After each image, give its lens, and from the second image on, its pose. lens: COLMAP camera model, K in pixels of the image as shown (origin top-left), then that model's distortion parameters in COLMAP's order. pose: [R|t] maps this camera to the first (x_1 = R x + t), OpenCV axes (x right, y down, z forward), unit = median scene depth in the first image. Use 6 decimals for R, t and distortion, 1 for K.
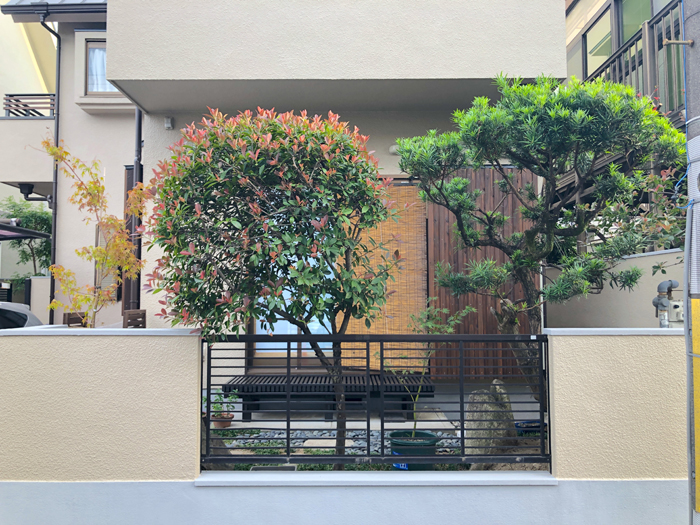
lens RADIAL K [[622.9, 0, 350.0], [0, 622.9, 262.5], [0, 0, 1]] dist [0.006897, 0.012898]
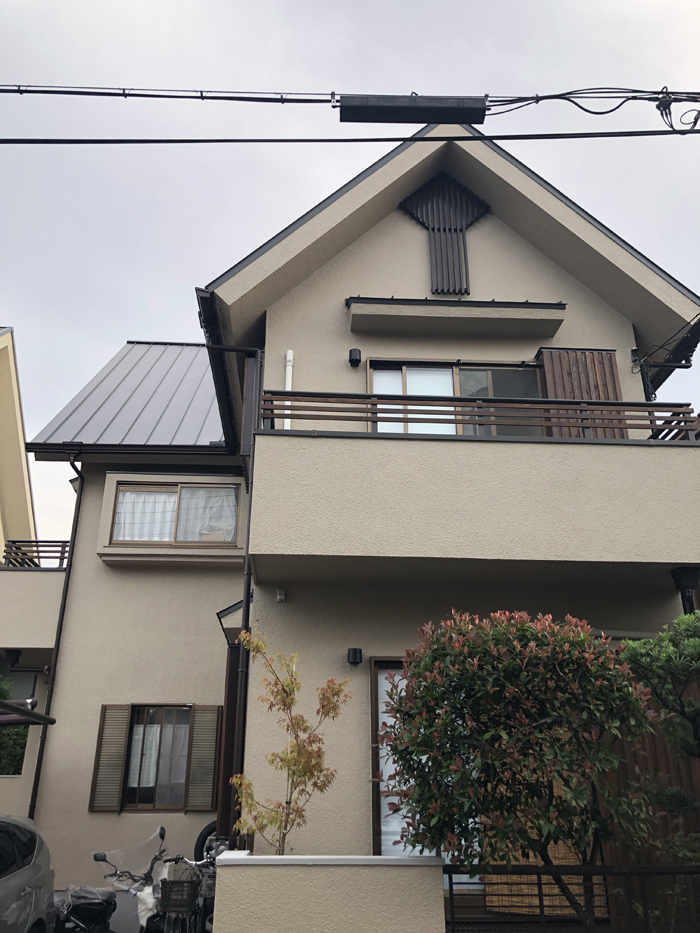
lens RADIAL K [[830.3, 0, 350.0], [0, 830.3, 466.5], [0, 0, 1]] dist [0.006897, 0.012898]
pose [[0.999225, 0.021545, 0.032931, -0.146866], [-0.009817, 0.946823, -0.321604, -0.013079], [-0.038109, 0.321032, 0.946301, -0.100764]]
